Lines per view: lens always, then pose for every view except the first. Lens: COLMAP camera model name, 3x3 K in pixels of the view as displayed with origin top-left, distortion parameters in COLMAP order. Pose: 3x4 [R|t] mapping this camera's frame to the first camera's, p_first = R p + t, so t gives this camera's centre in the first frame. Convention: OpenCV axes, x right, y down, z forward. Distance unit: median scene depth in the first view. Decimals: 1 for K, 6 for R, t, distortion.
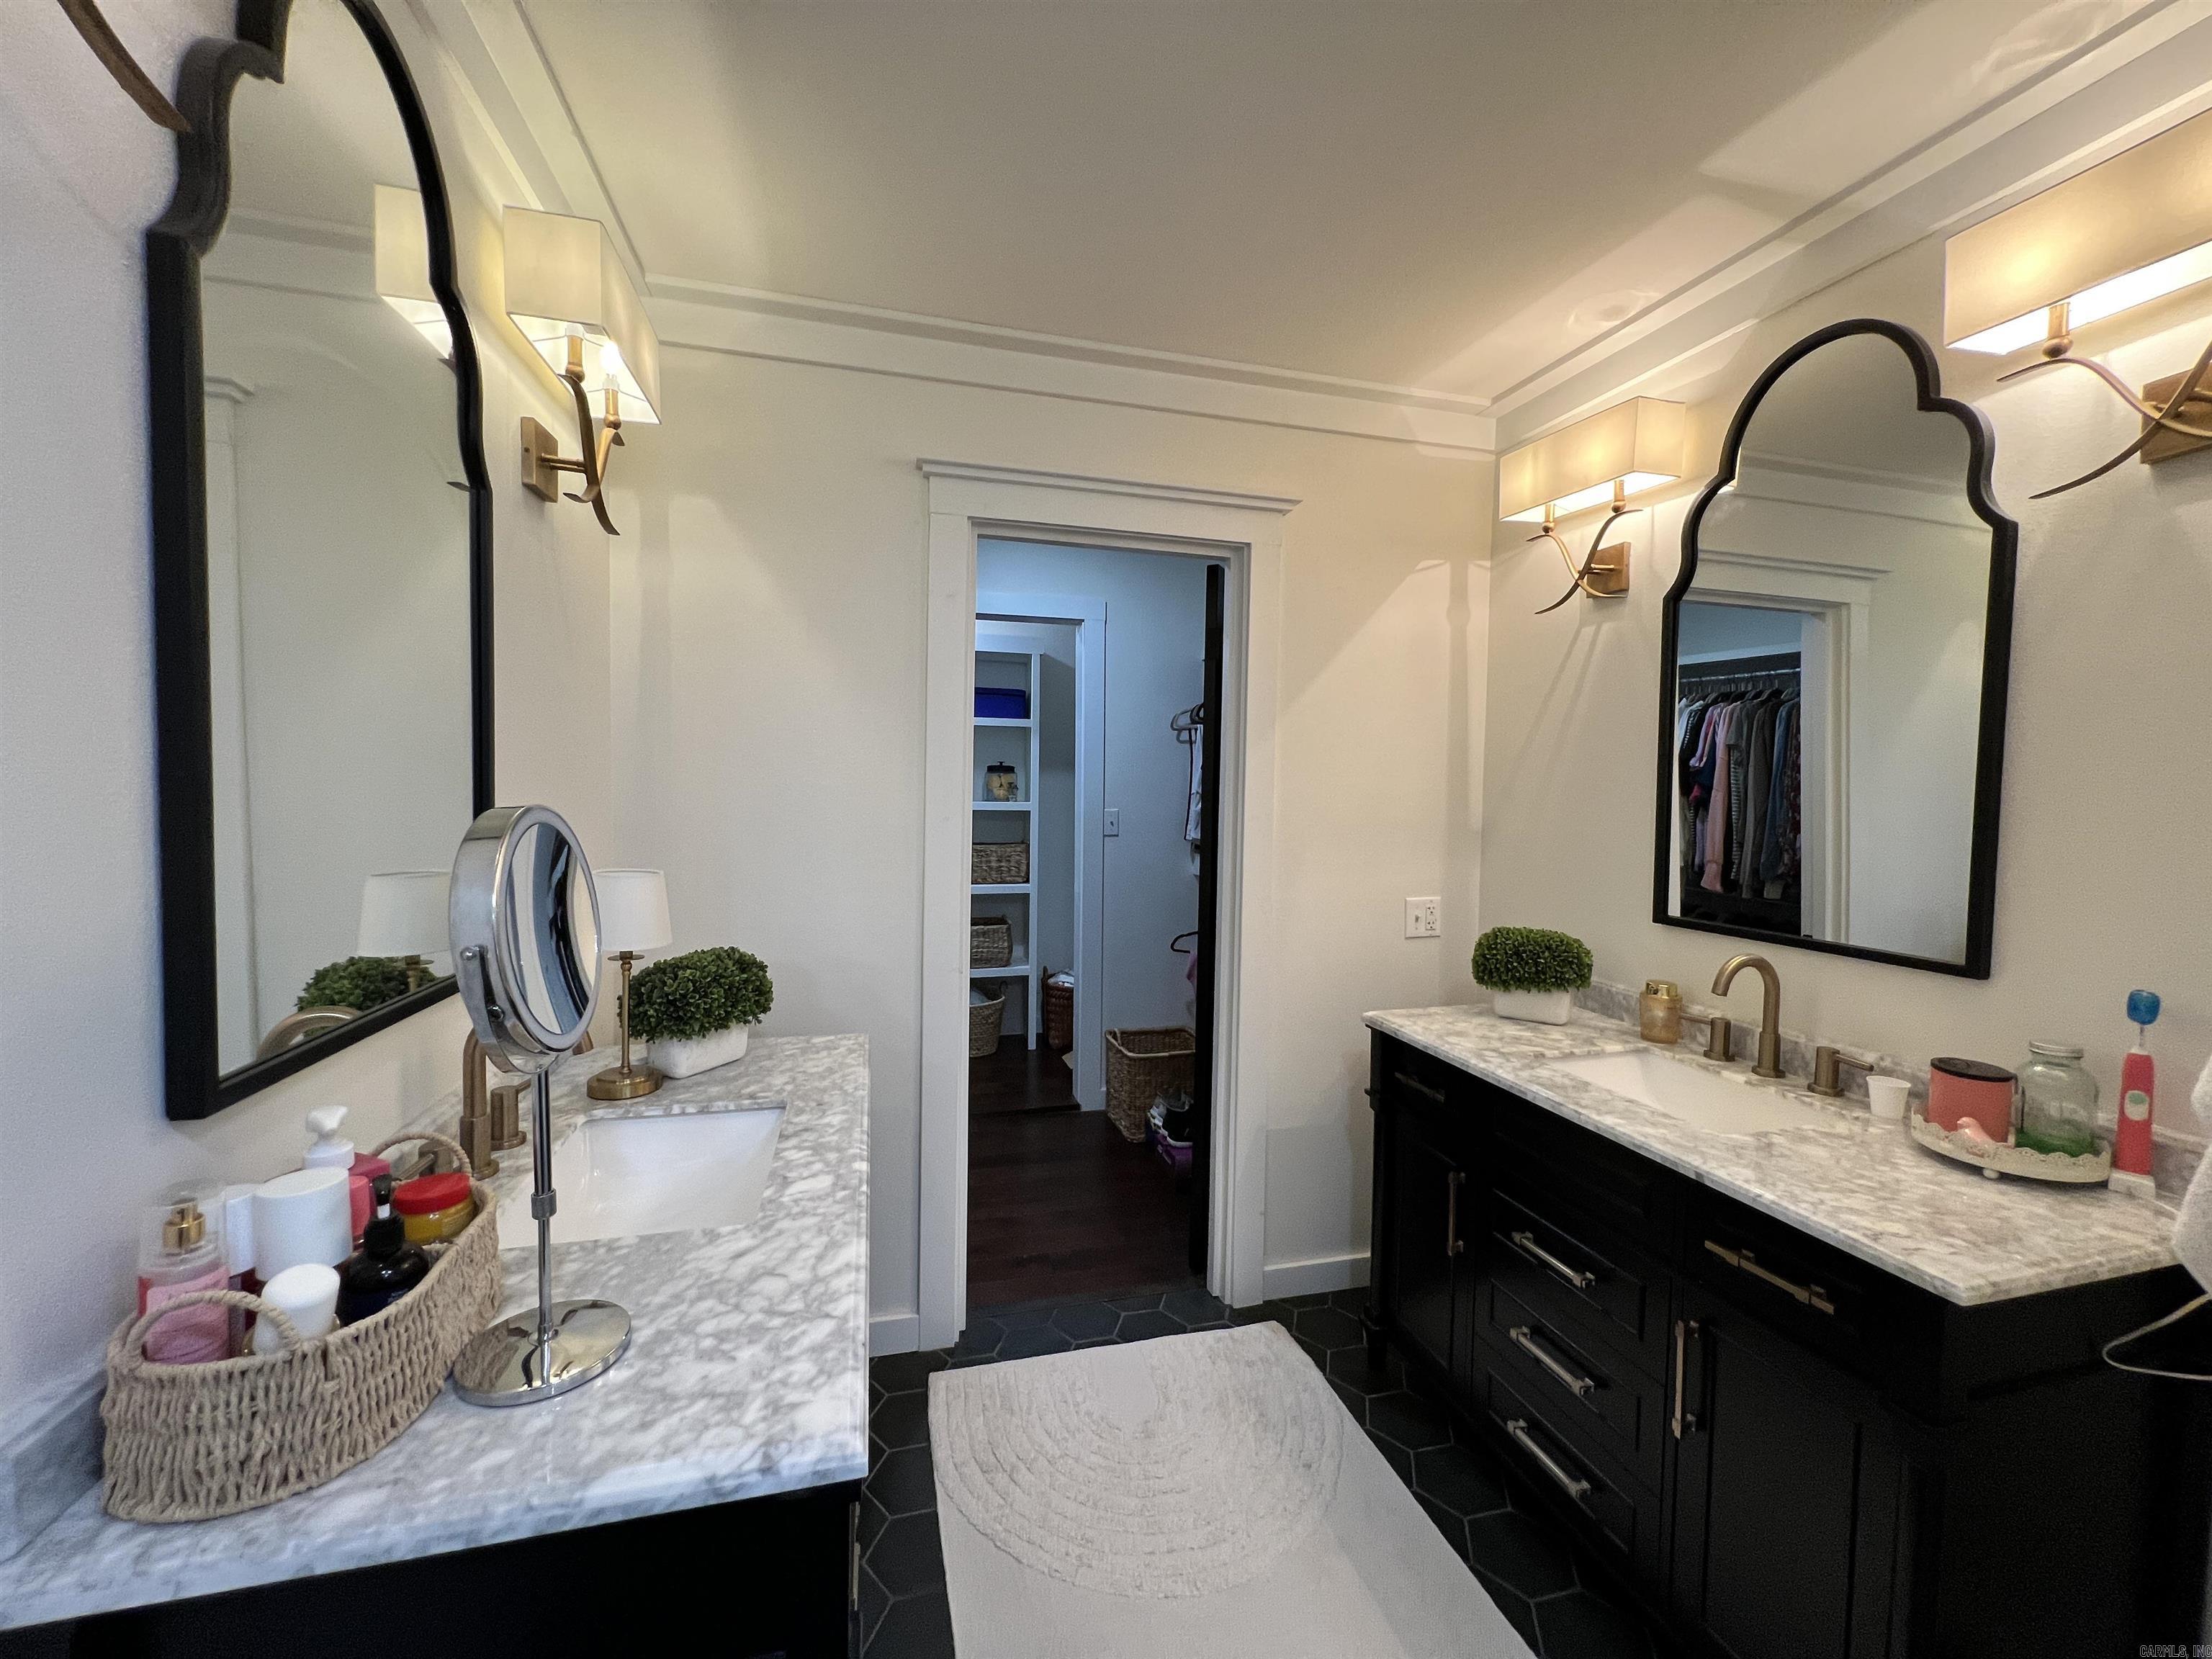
lens RADIAL K [[884.6, 0, 1107.9], [0, 884.6, 822.6], [0, 0, 1]] dist [-0.001886, 0.000306]
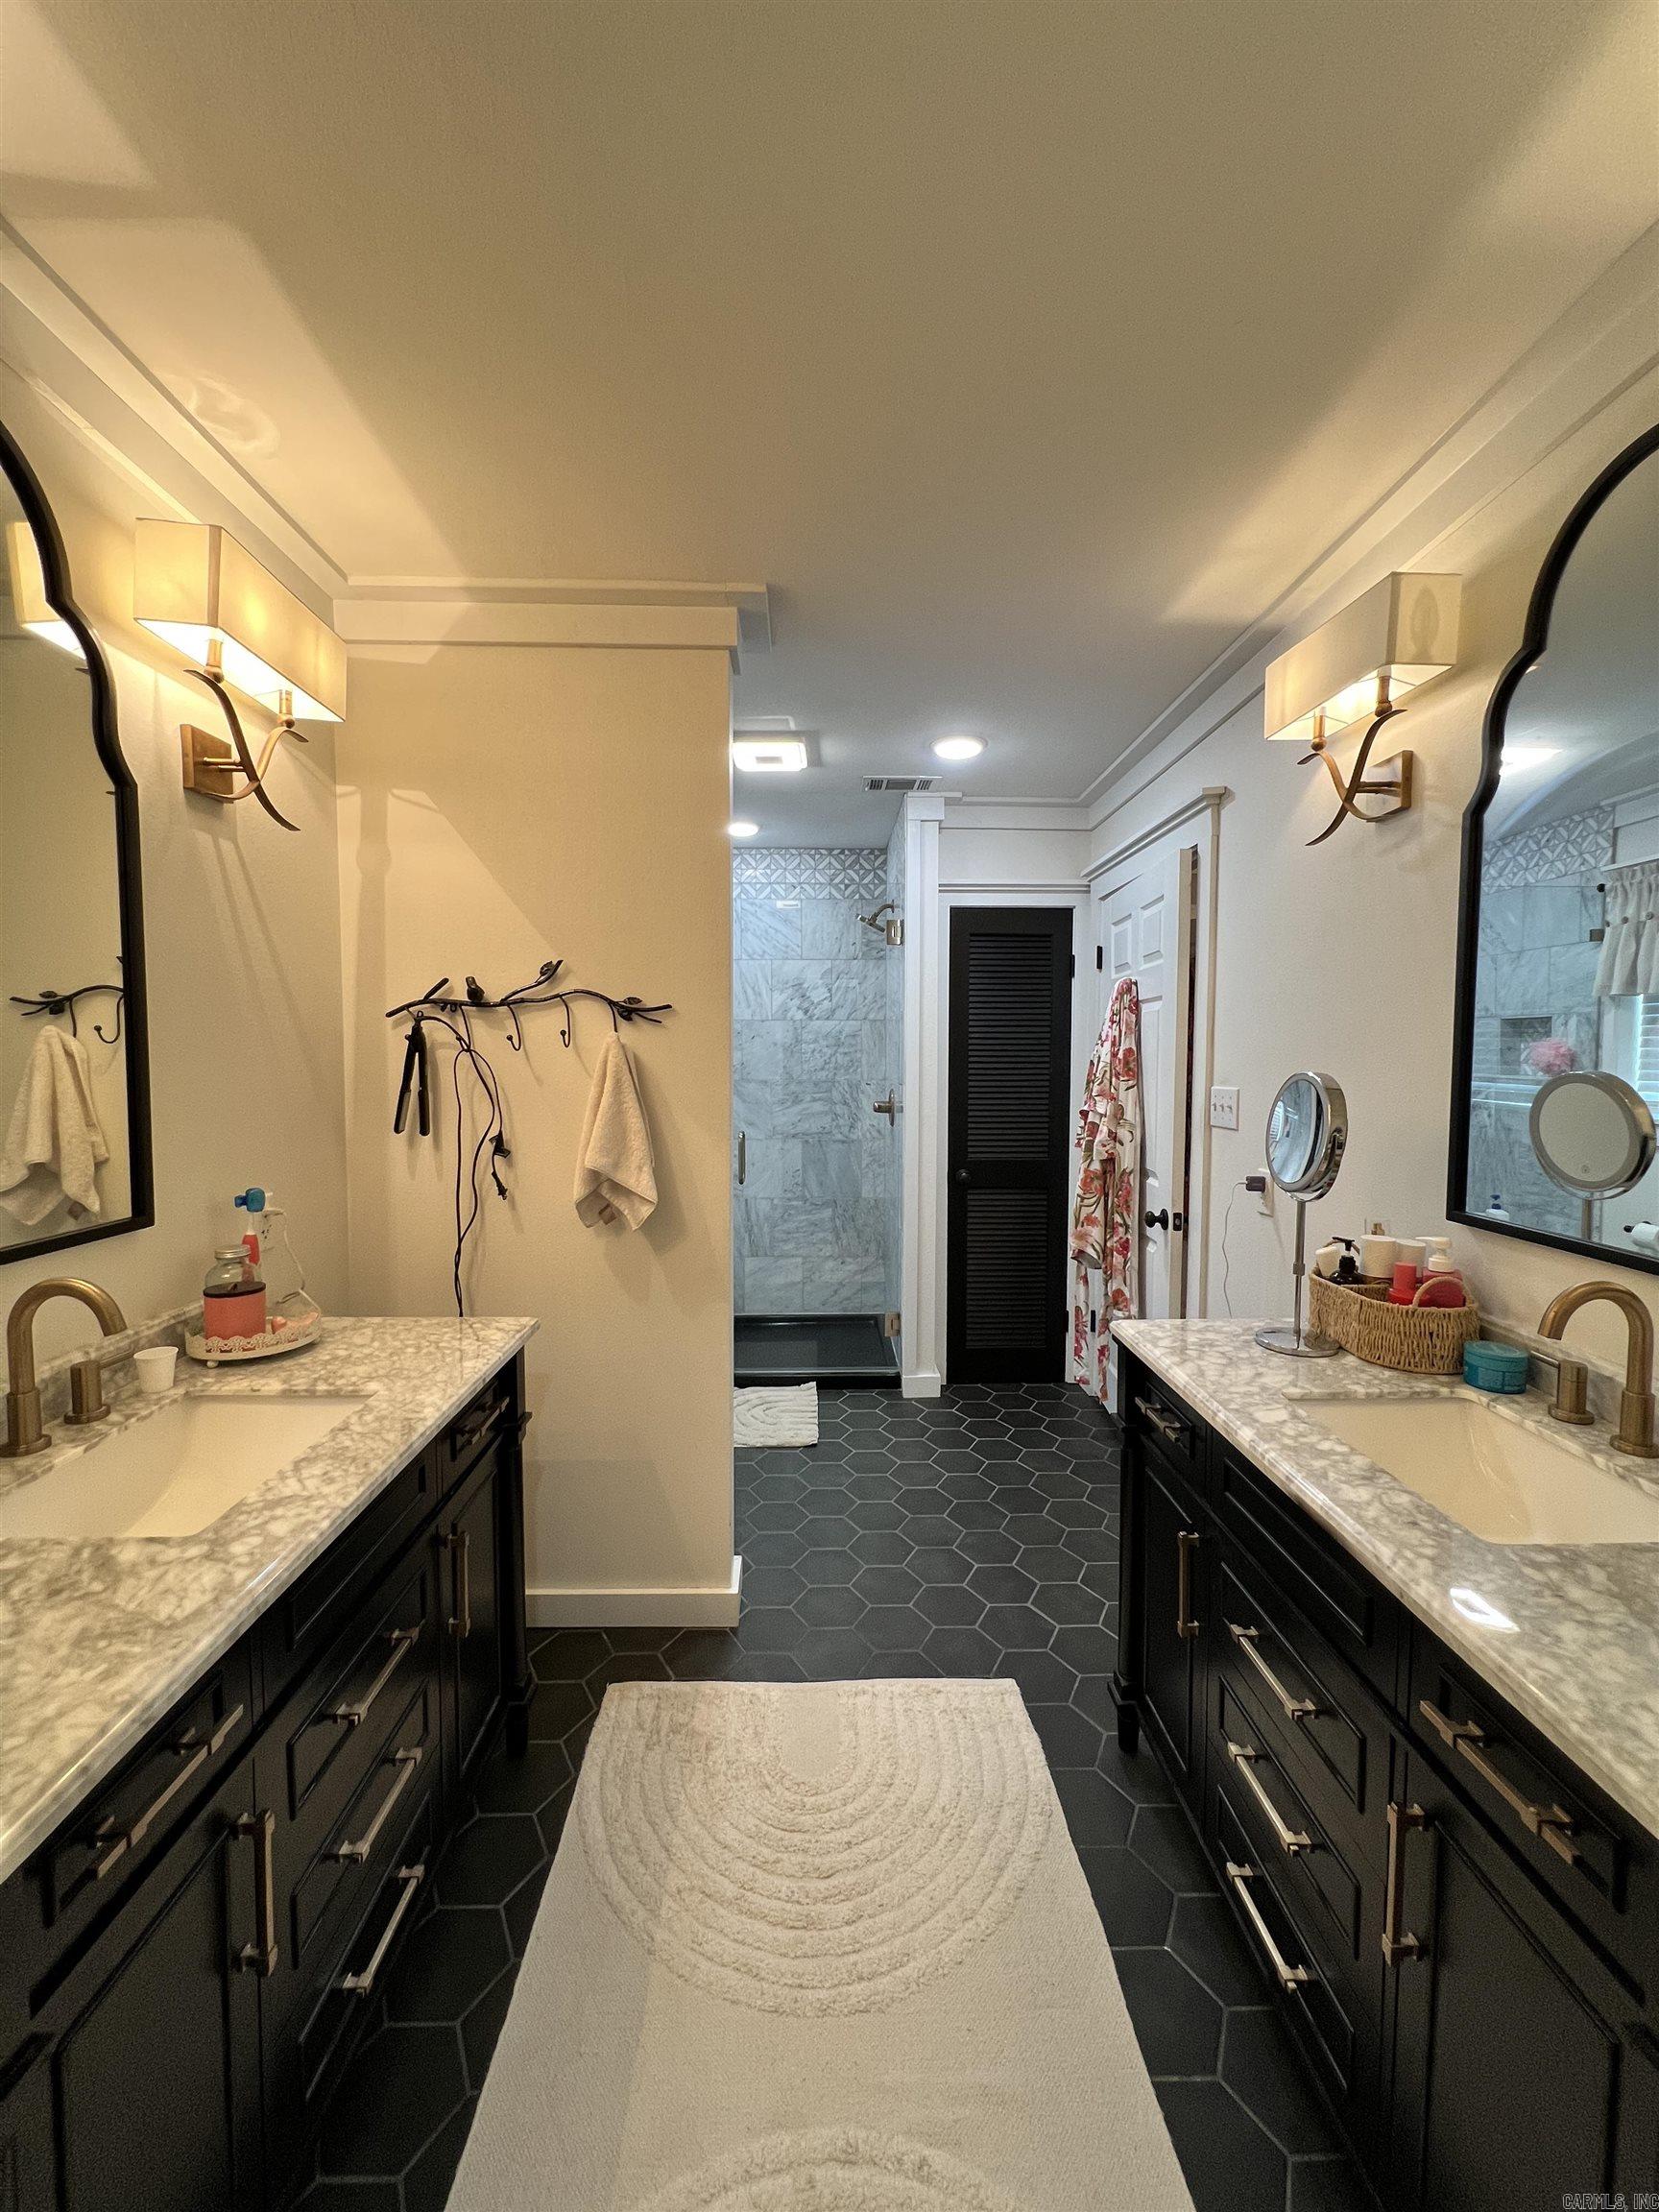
lens RADIAL K [[884.6, 0, 826.8], [0, 884.6, 1102.2], [0, 0, 1]] dist [-0.001886, 0.000306]
pose [[-0.970625, -0.032577, 0.238381, -0.037123], [-0.010424, 0.995555, 0.093606, -0.081800], [-0.240371, 0.088372, -0.966650, 2.019619]]
